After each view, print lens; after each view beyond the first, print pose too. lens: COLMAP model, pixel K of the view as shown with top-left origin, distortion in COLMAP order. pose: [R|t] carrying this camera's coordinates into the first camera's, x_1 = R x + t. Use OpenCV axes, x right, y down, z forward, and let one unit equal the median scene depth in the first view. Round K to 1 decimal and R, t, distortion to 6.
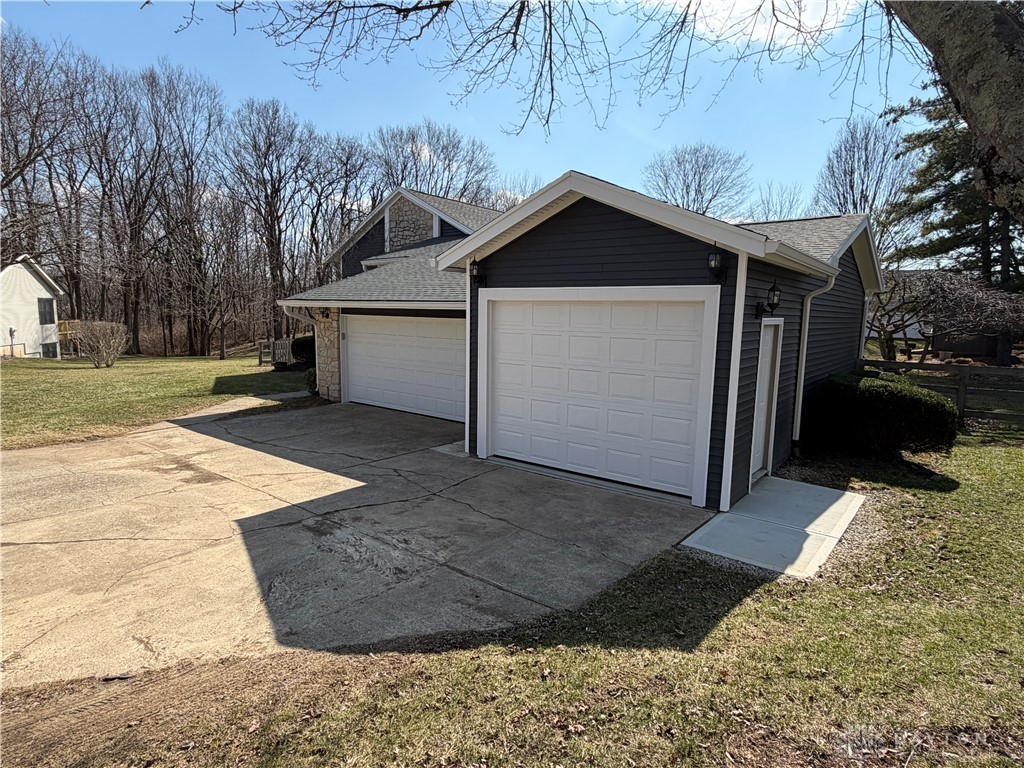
lens RADIAL K [[572.8, 0, 512.0], [0, 572.8, 384.0], [0, 0, 1]] dist [0.003497, 0.000942]
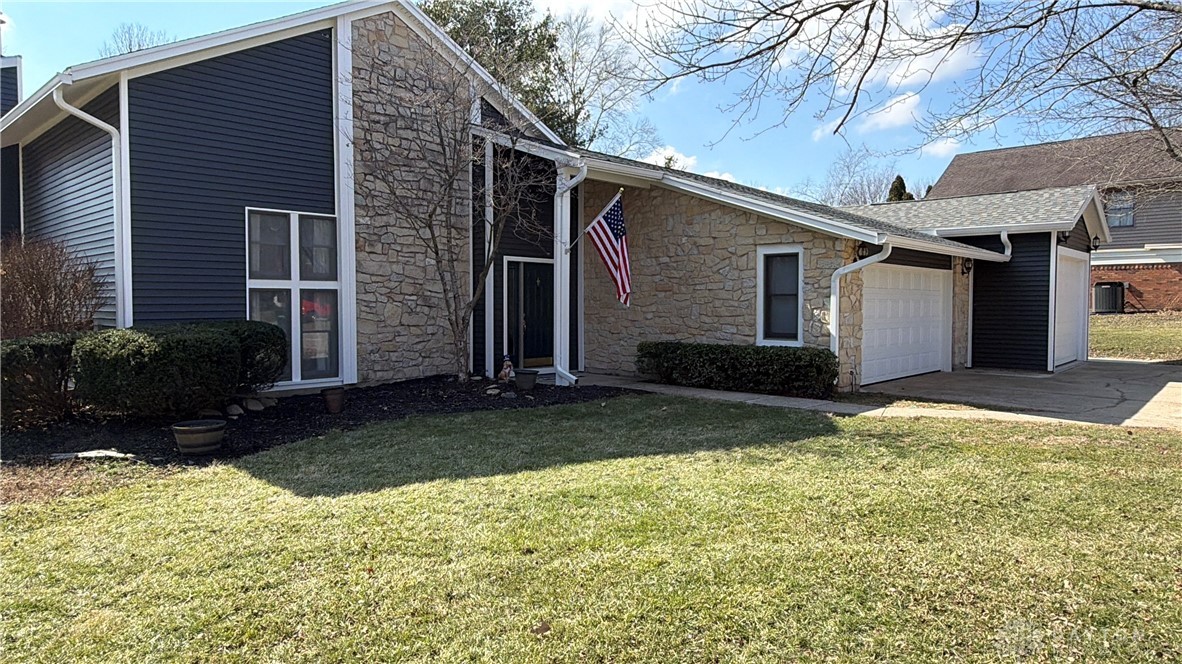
lens RADIAL K [[747.6, 0, 595.2], [0, 747.6, 328.5], [0, 0, 1]] dist [0.003668, 0.000642]
pose [[0.083400, -0.055271, 0.994982, -1.930554], [0.127449, 0.990853, 0.044359, -0.192607], [-0.988333, 0.123110, 0.089681, 1.977363]]
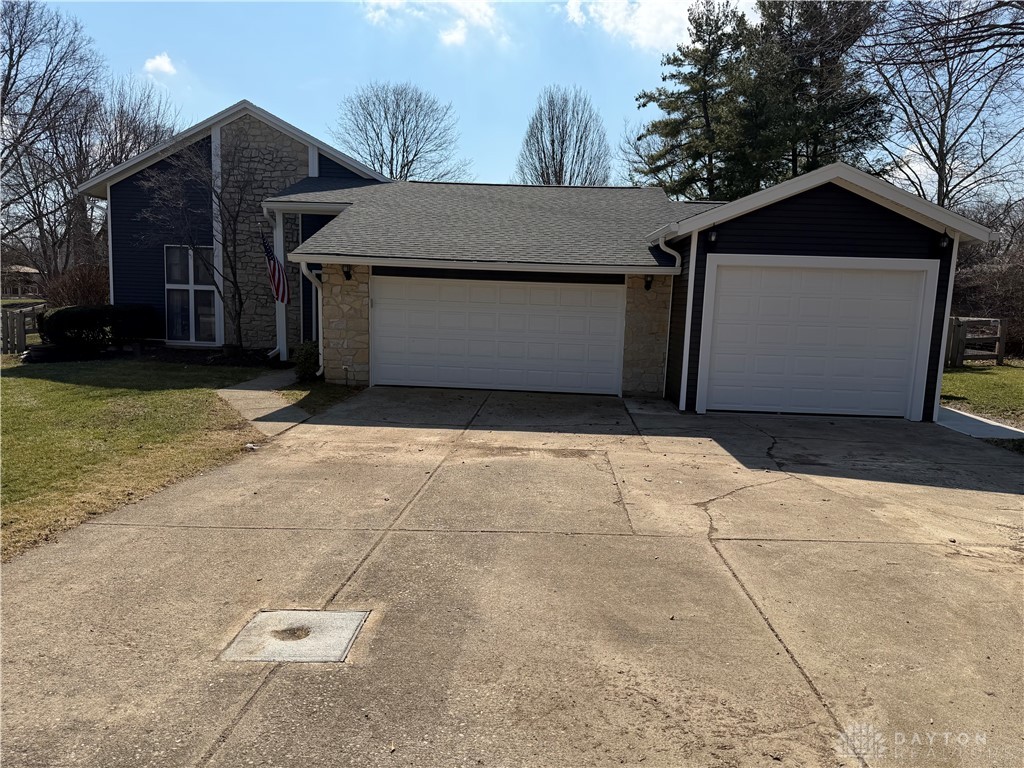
lens RADIAL K [[723.9, 0, 512.0], [0, 723.9, 384.0], [0, 0, 1]] dist [0.028456, -0.001179]
pose [[0.809841, -0.067120, 0.582797, -1.175907], [0.057120, 0.997735, 0.035535, 0.006971], [-0.583862, 0.004512, 0.811841, 0.115112]]
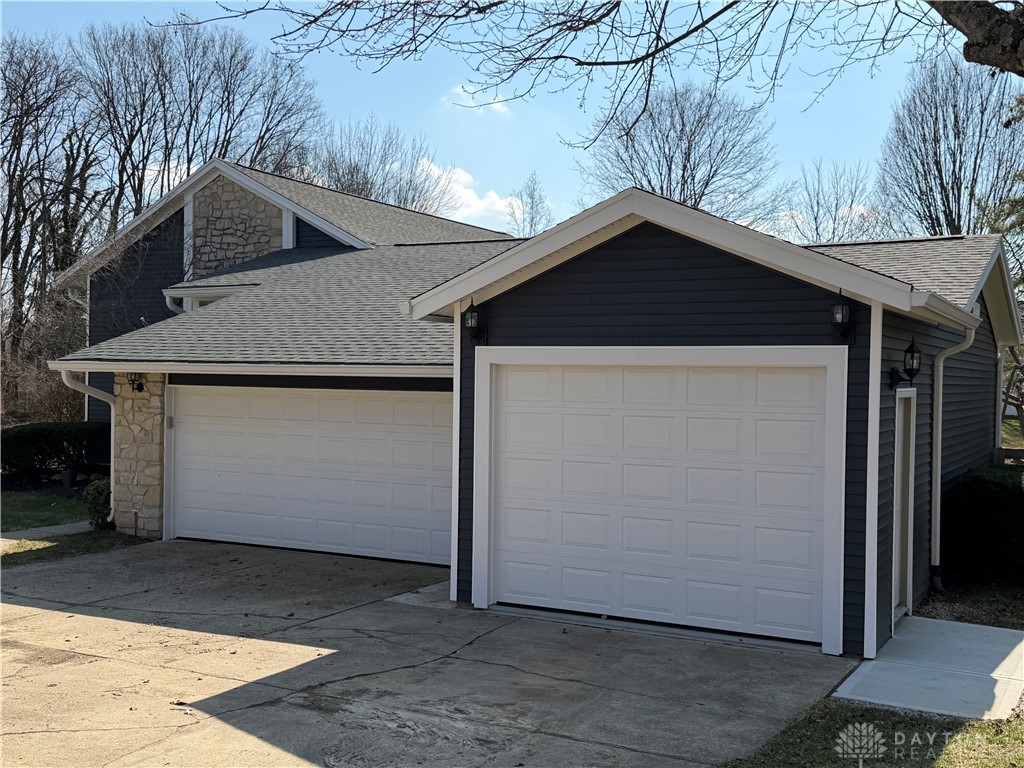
lens RADIAL K [[1107.0, 0, 512.0], [0, 1107.0, 384.0], [0, 0, 1]] dist [0.213799, -0.470580]
pose [[0.985353, -0.006633, 0.170399, -0.239814], [0.026213, 0.993259, -0.112914, 0.023694], [-0.168502, 0.115727, 0.978884, -0.268288]]
